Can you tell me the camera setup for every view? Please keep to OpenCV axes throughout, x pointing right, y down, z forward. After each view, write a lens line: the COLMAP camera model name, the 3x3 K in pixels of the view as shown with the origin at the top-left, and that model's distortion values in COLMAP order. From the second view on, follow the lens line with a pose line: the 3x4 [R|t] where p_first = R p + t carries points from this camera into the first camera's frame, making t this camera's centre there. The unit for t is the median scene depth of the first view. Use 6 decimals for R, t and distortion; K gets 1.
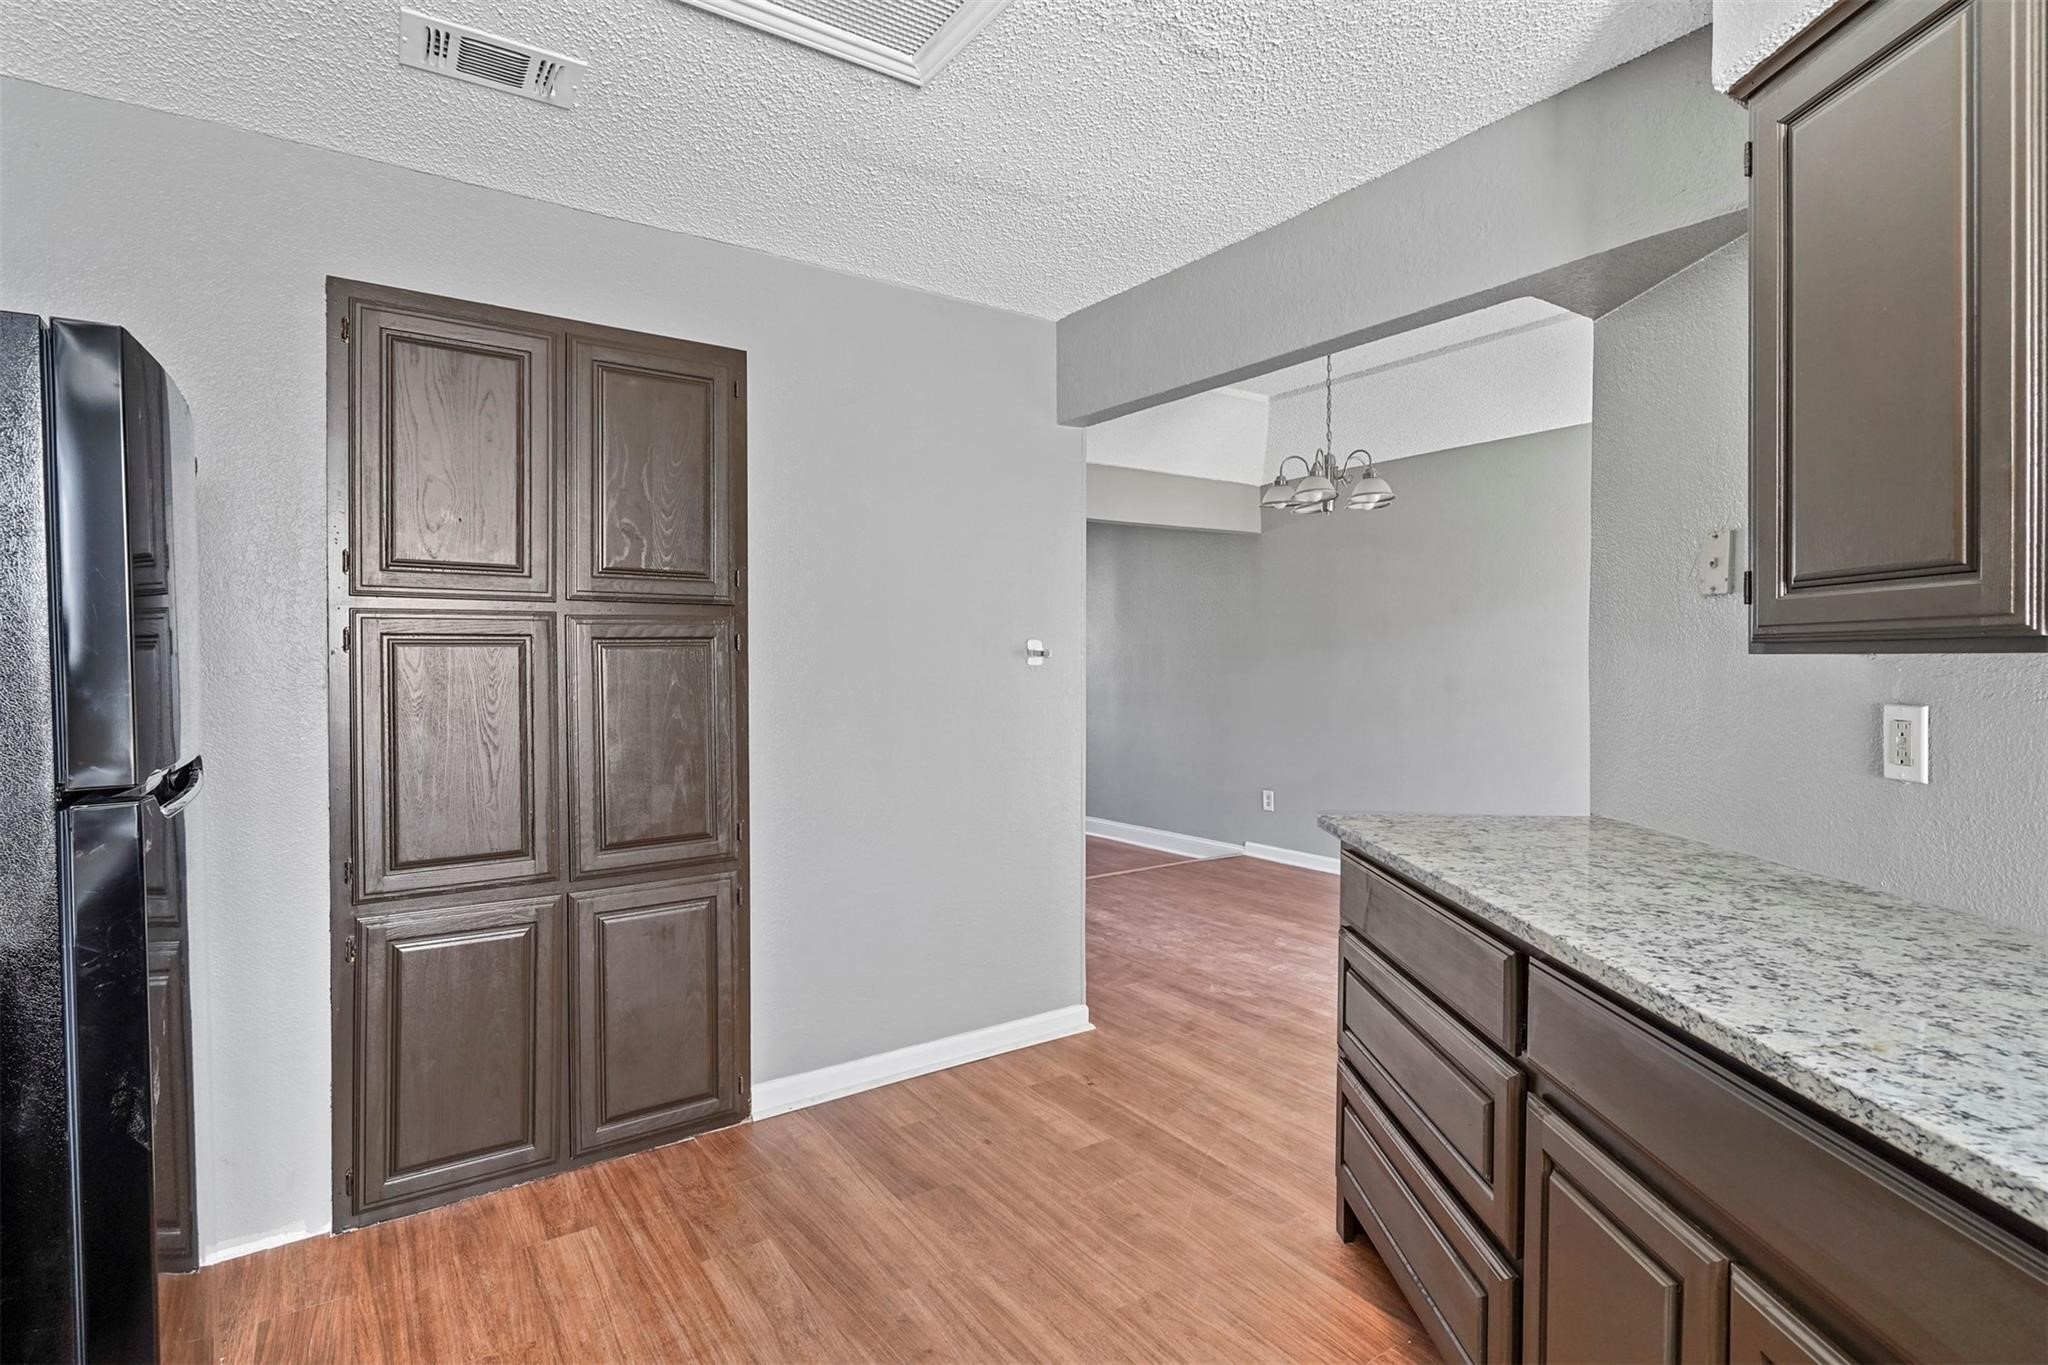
lens RADIAL K [[998.0, 0, 1011.7], [0, 998.0, 666.4], [0, 0, 1]] dist [-0.001548, 0.000405]
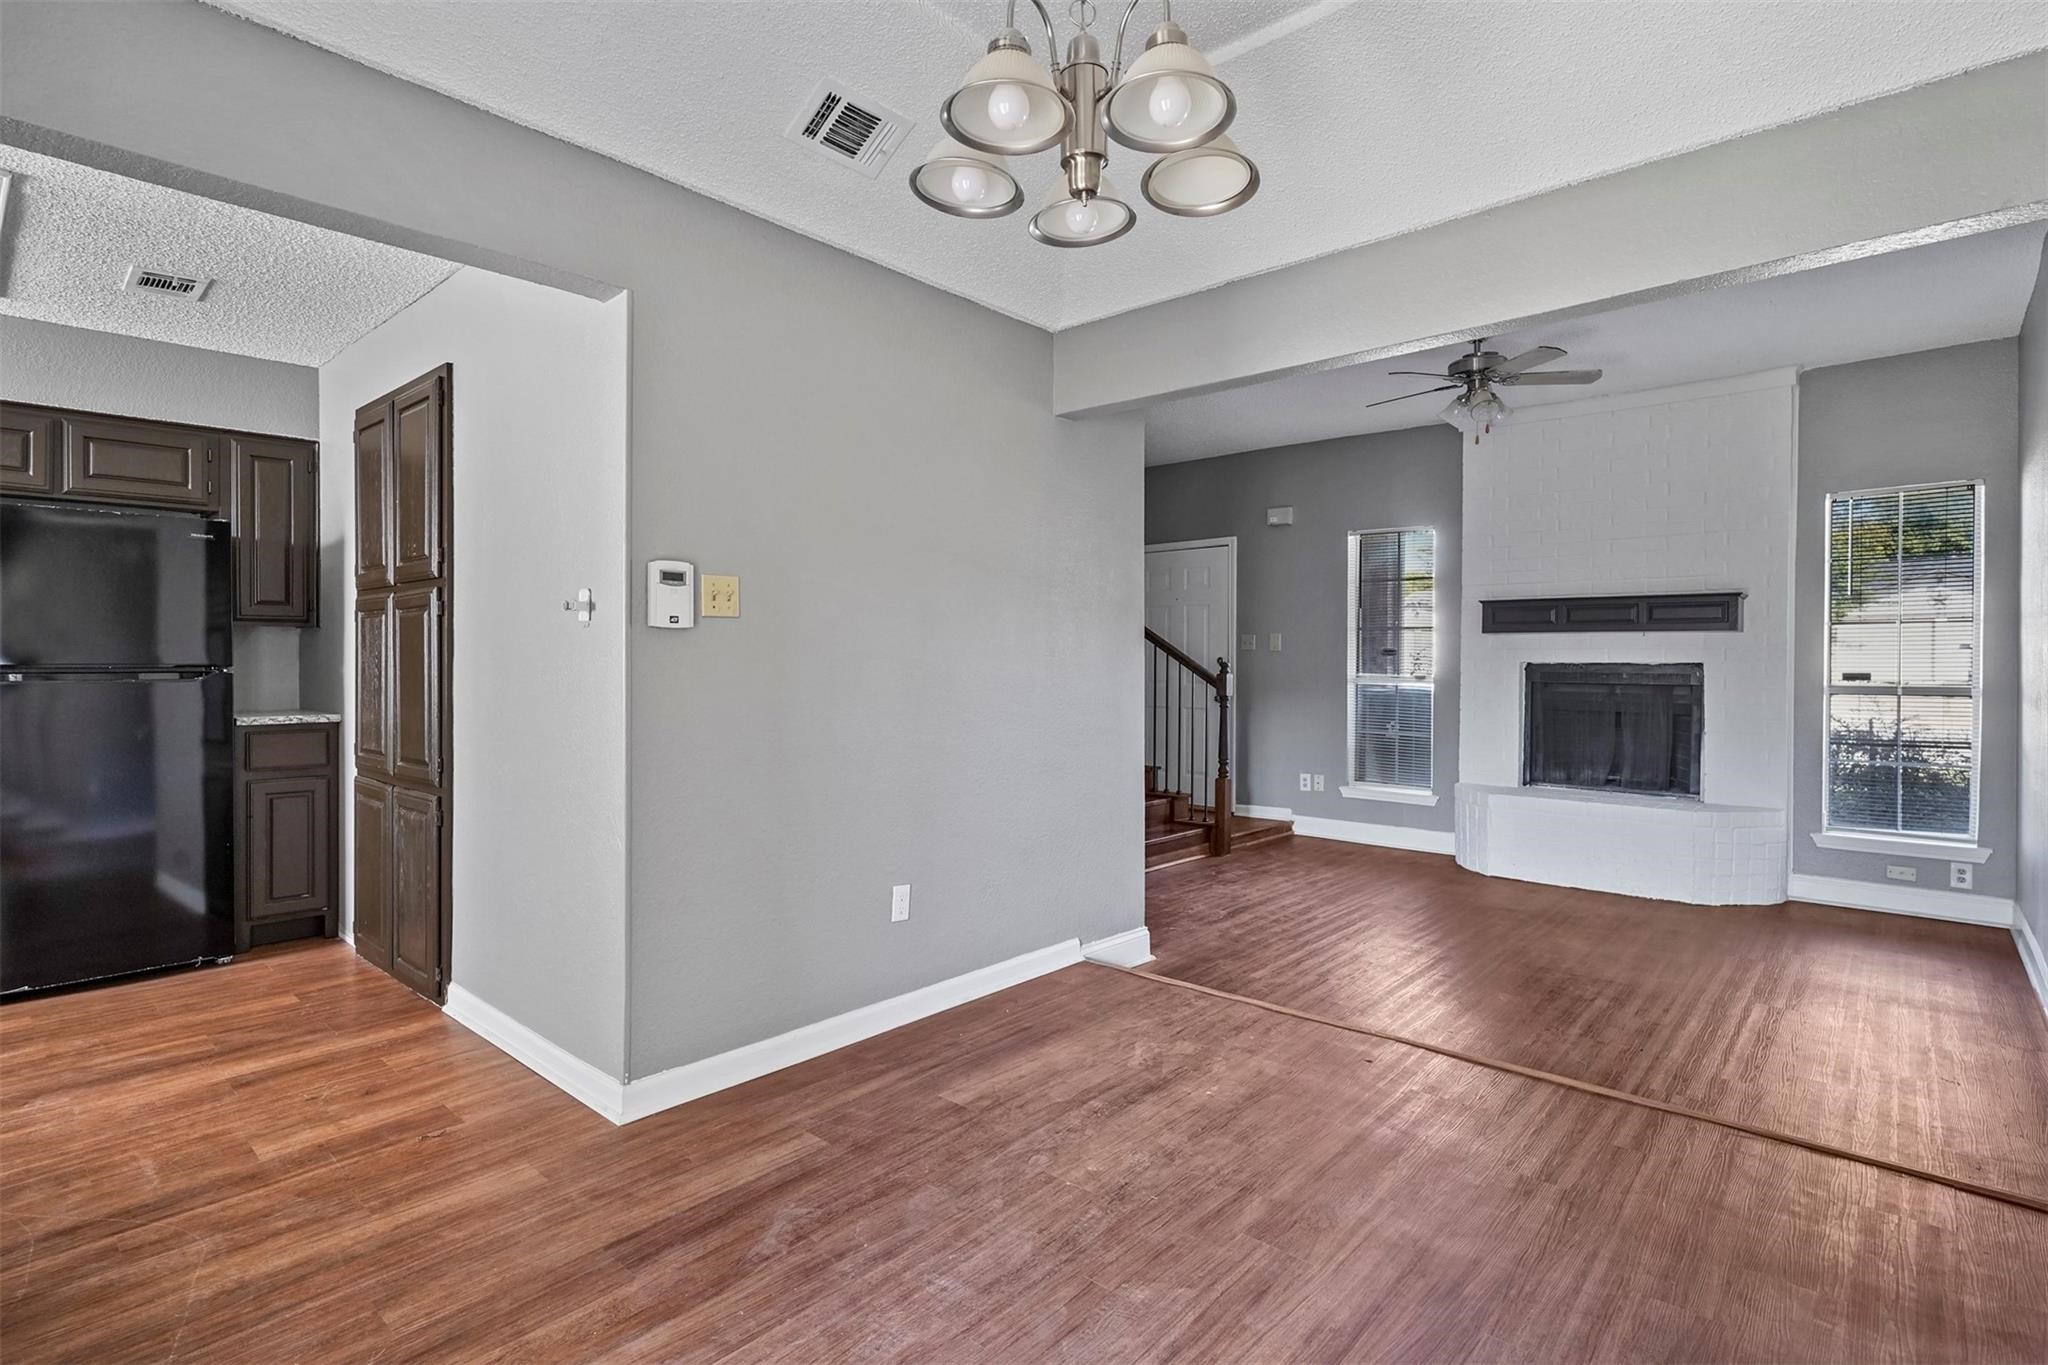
lens RADIAL K [[998.0, 0, 1012.3], [0, 998.0, 664.3], [0, 0, 1]] dist [-0.001548, 0.000405]
pose [[0.234950, 0.006741, -0.971984, 0.756977], [-0.007801, 0.999957, 0.005050, 0.022655], [0.971976, 0.006396, 0.234992, 0.989531]]
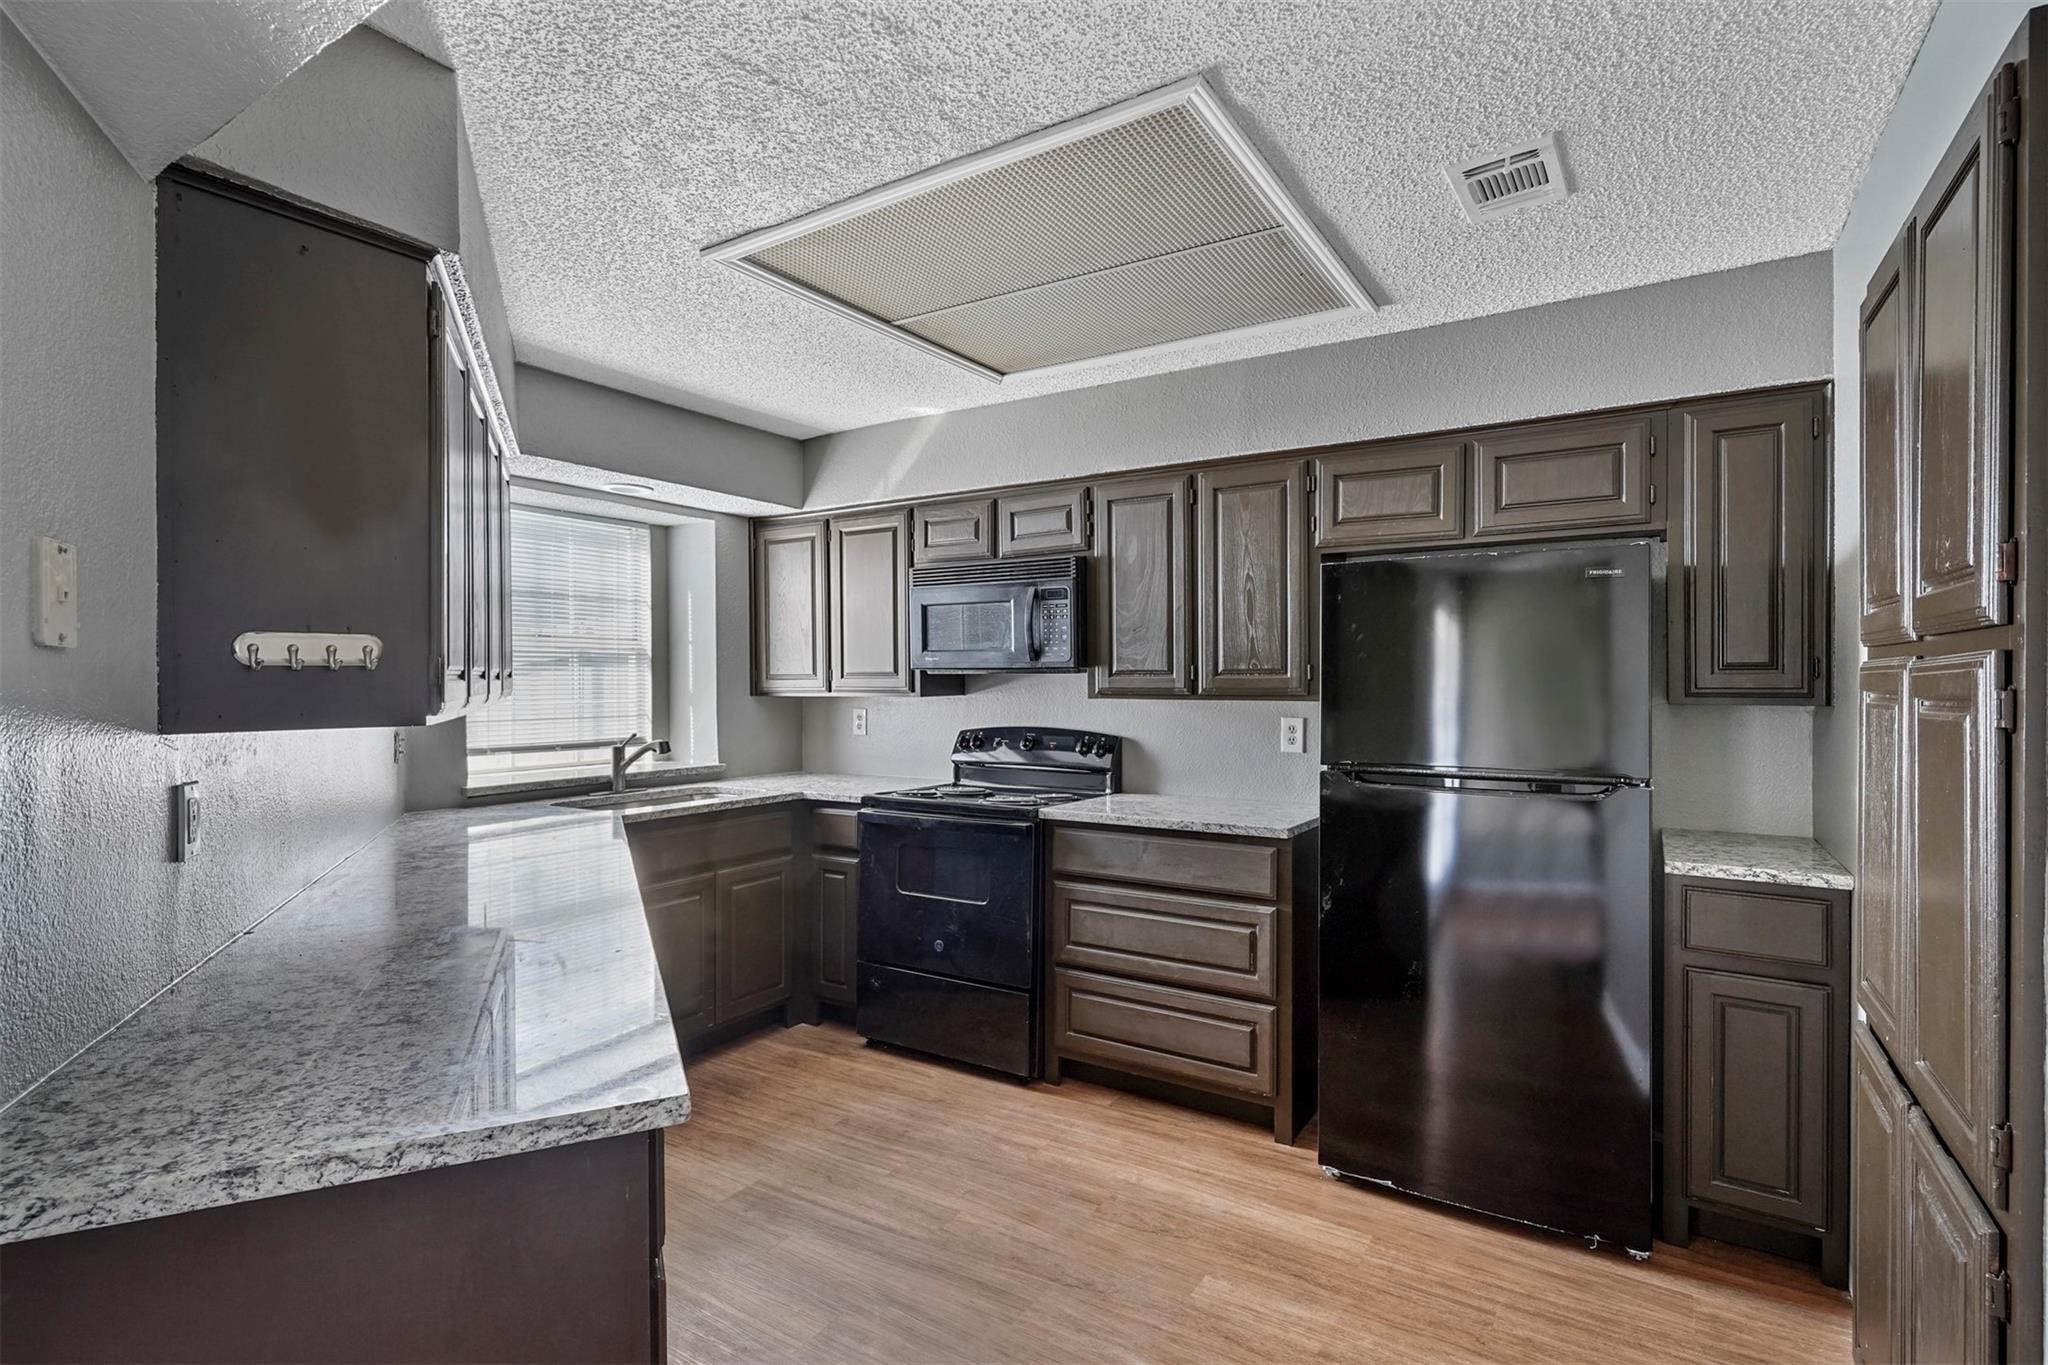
lens RADIAL K [[998.0, 0, 1023.9], [0, 998.0, 679.9], [0, 0, 1]] dist [-0.001548, 0.000405]
pose [[-0.917124, 0.001283, -0.398600, 0.206605], [-0.001813, 0.999971, 0.007390, -0.028436], [0.398598, 0.007501, -0.917095, 0.873307]]
